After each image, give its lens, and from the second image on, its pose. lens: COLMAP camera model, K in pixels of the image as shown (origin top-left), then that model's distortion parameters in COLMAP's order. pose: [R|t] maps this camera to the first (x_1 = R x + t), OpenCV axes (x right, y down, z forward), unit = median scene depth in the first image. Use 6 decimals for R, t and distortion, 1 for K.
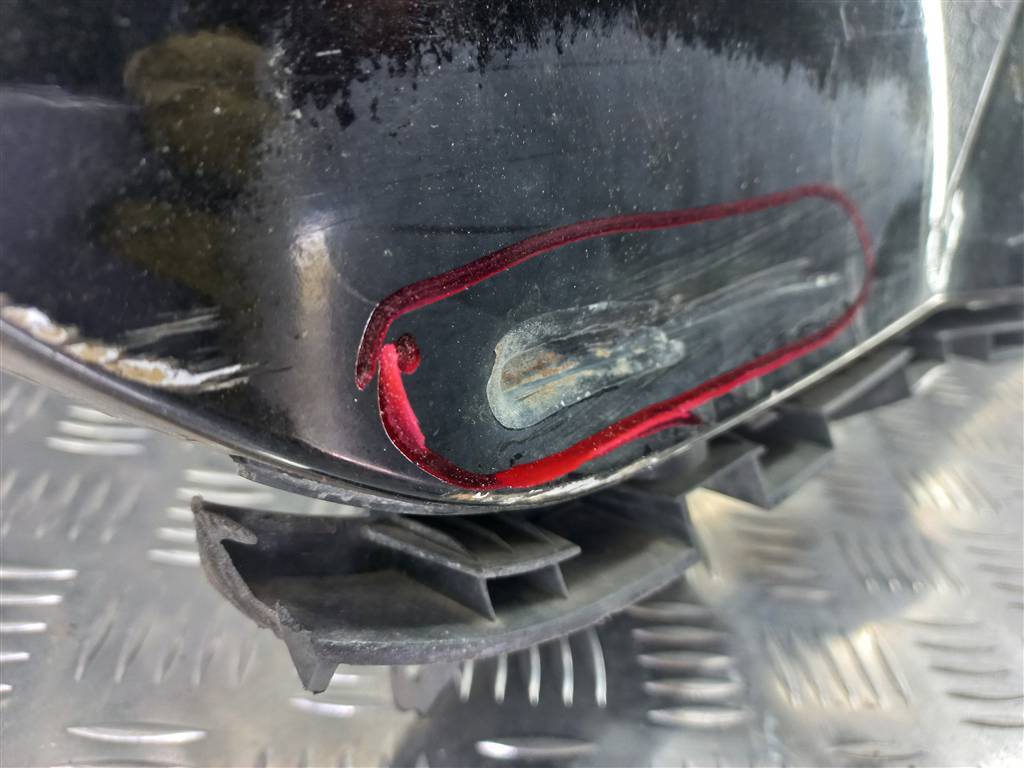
lens RADIAL K [[818.0, 0, 512.0], [0, 818.0, 384.0], [0, 0, 1]] dist [-0.009881, -0.006793]
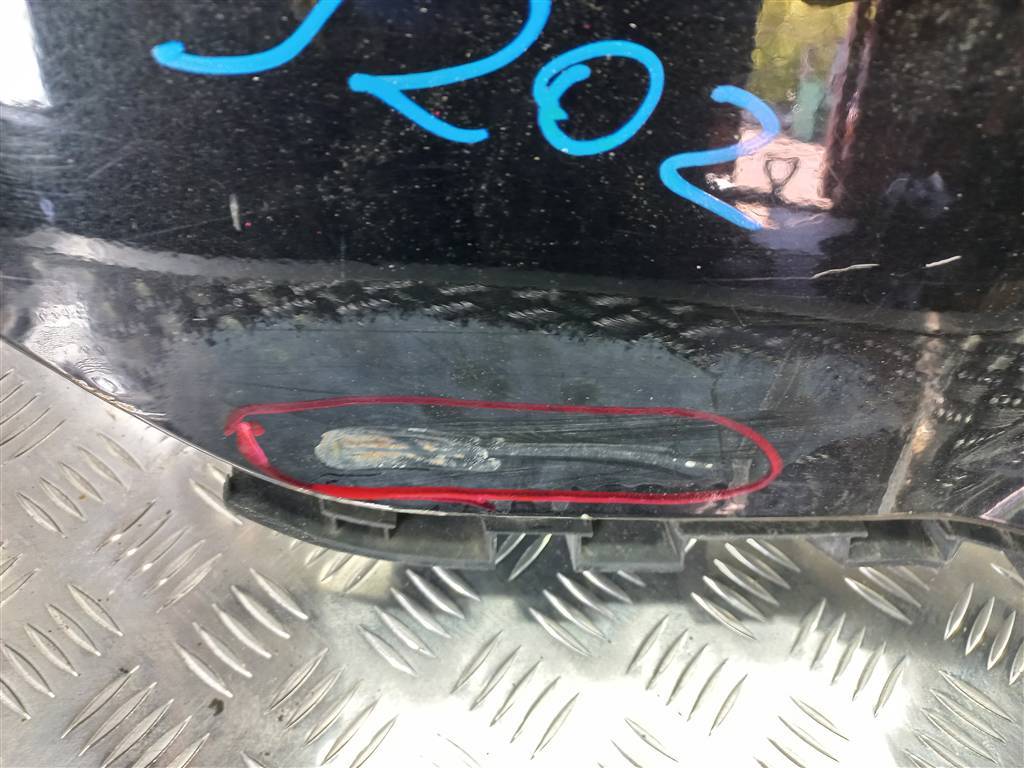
lens RADIAL K [[818.0, 0, 512.0], [0, 818.0, 384.0], [0, 0, 1]] dist [-0.009881, -0.006793]
pose [[0.728812, 0.535568, -0.426614, 1.062036], [-0.308652, 0.813131, 0.493509, -1.230703], [0.611201, -0.228000, 0.757925, -0.105857]]
